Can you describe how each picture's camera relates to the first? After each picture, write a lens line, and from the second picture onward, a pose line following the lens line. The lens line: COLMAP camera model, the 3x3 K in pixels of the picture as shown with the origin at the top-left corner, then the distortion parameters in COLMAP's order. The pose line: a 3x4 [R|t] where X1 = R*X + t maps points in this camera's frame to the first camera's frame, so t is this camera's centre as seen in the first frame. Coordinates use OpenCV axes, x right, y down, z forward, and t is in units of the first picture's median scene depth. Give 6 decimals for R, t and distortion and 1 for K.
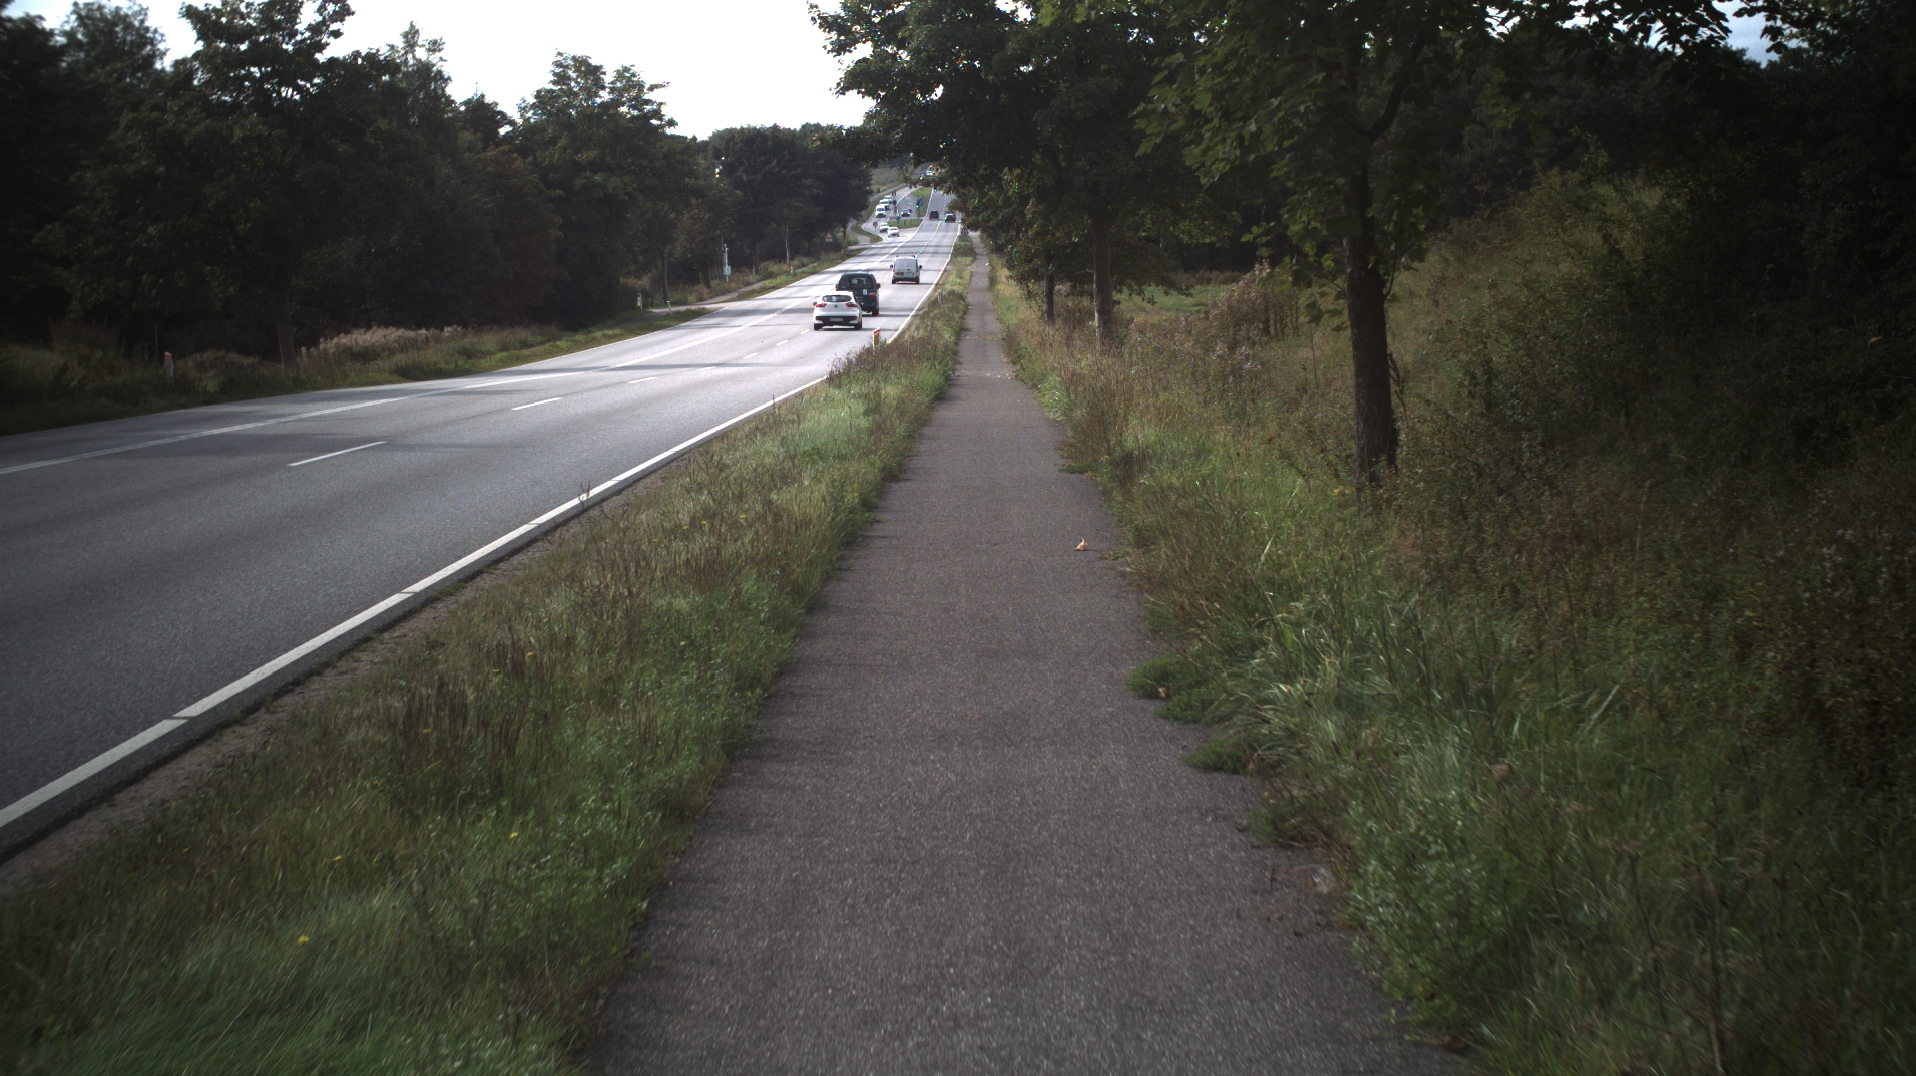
lens RADIAL K [[6660.8, 0, 960.7], [0, 6660.8, 539.8], [0, 0, 1]] dist [-0.850292, 0.000000]
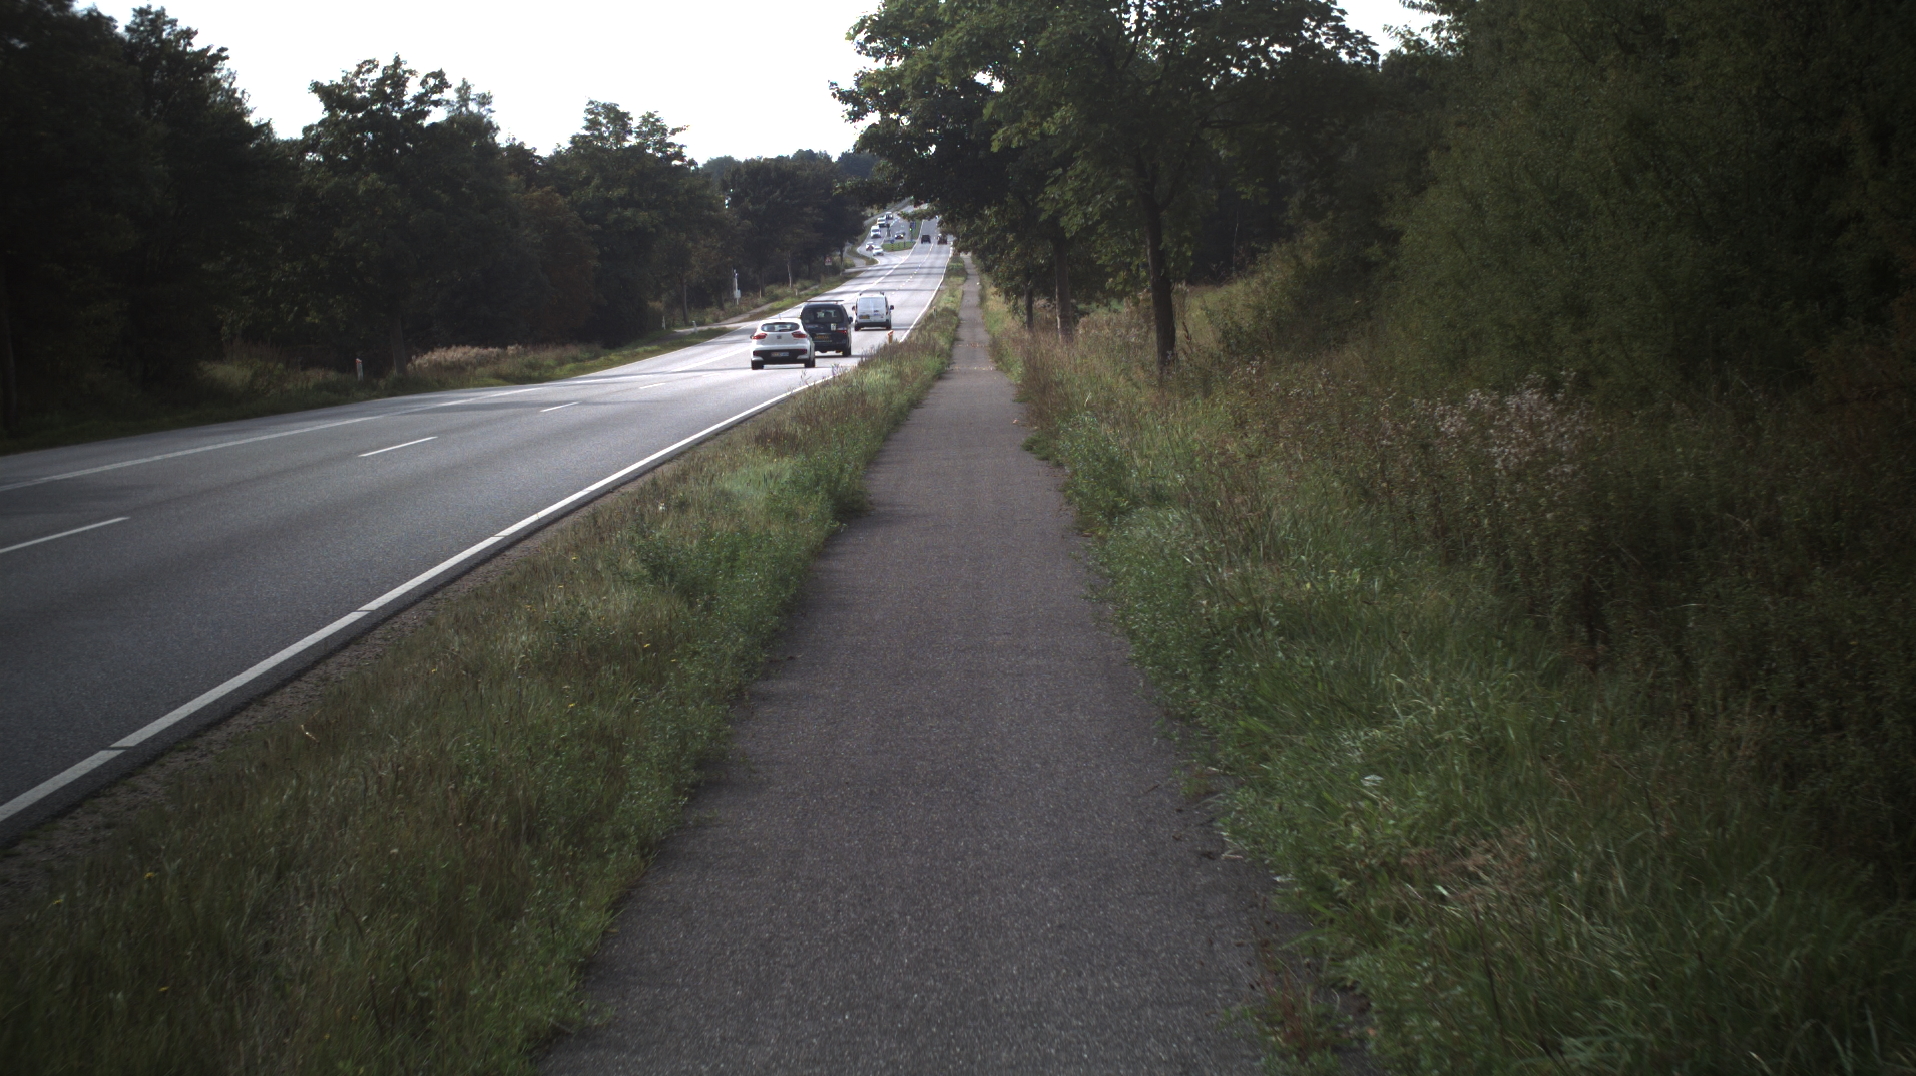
lens RADIAL K [[8030.9, 0, 949.1], [0, 8030.9, 528.7], [0, 0, 1]] dist [-1.290709, 0.000000]
pose [[0.999789, -0.020522, -0.001227, 0.000255], [0.020507, 0.999725, -0.011401, 0.020889], [0.001461, 0.011373, 0.999934, -0.479855]]
